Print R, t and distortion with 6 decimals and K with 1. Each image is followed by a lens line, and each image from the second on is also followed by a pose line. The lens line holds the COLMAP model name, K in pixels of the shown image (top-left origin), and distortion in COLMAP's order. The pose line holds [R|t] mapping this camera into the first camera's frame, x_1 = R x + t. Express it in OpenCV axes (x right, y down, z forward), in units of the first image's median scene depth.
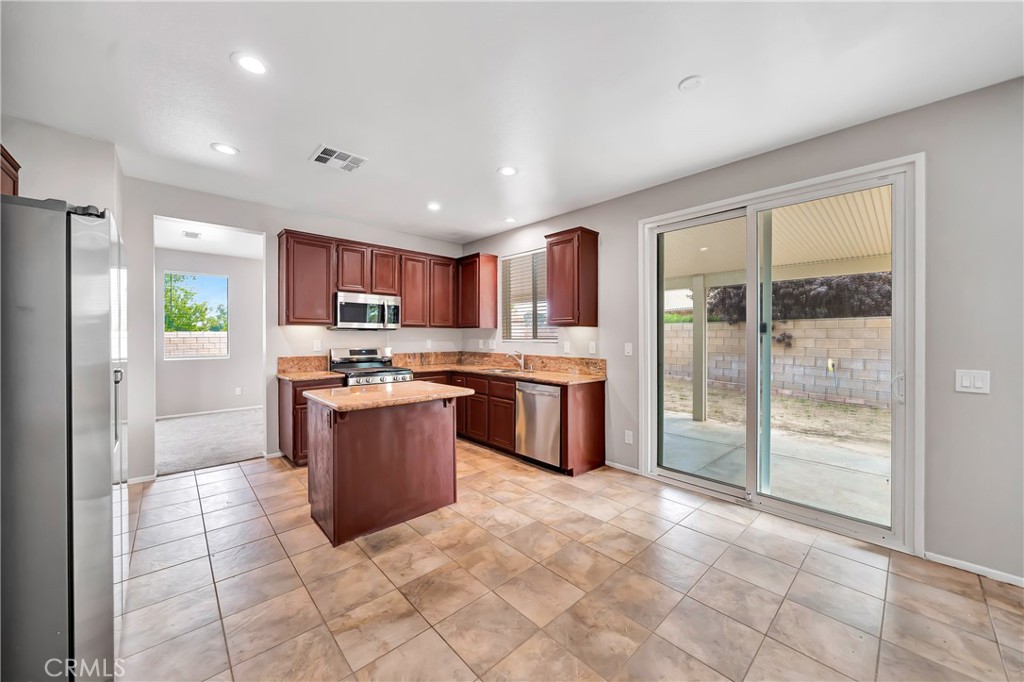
lens RADIAL K [[375.9, 0, 504.1], [0, 375.9, 335.9], [0, 0, 1]] dist [-0.004406, 0.000270]
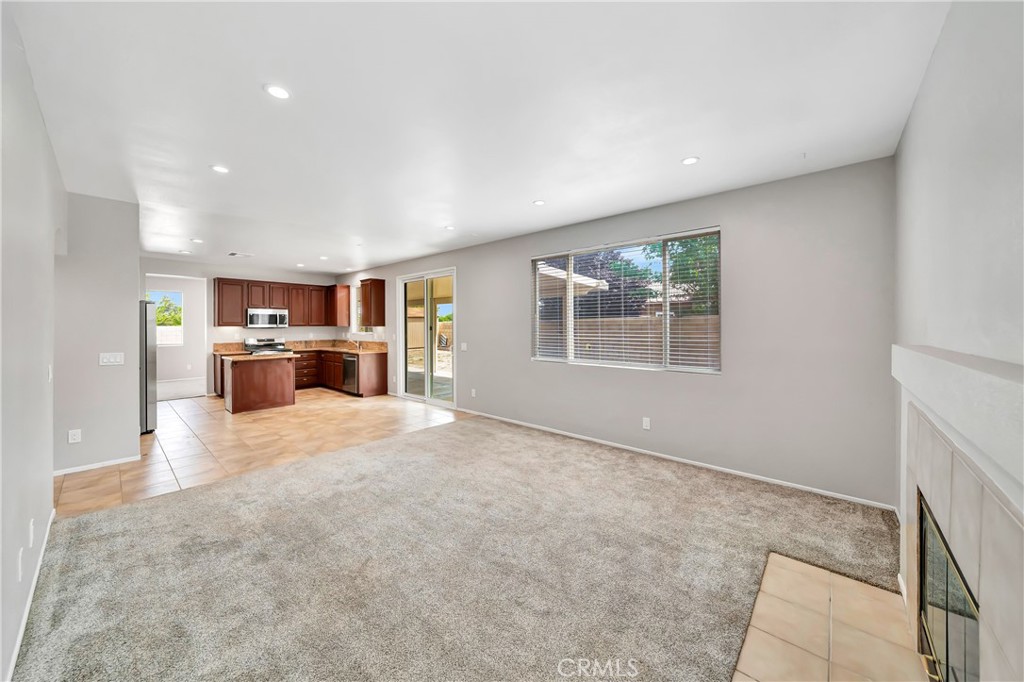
lens RADIAL K [[375.9, 0, 520.1], [0, 375.9, 321.7], [0, 0, 1]] dist [-0.004406, 0.000270]
pose [[0.993506, -0.005505, 0.113643, 0.754609], [0.006431, 0.999949, -0.007777, -0.029342], [-0.113594, 0.008457, 0.993491, -1.107445]]
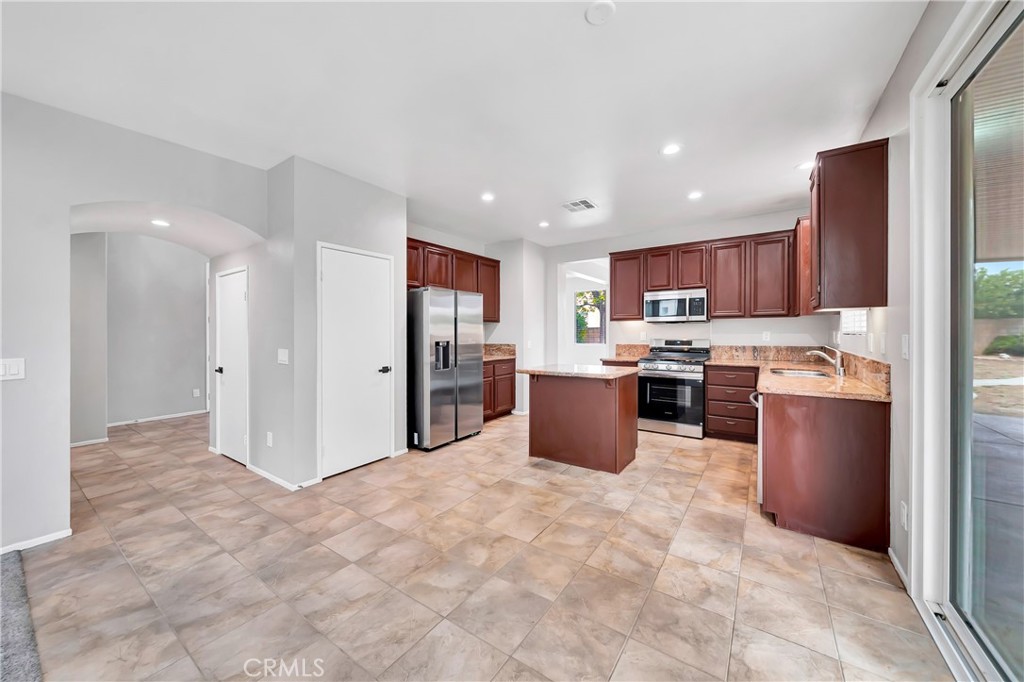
lens RADIAL K [[375.9, 0, 532.2], [0, 375.9, 335.4], [0, 0, 1]] dist [-0.004406, 0.000270]
pose [[0.242607, 0.003068, -0.970120, 0.689567], [0.008382, 0.999951, 0.005259, 0.013875], [0.970088, -0.009407, 0.242569, 0.368377]]
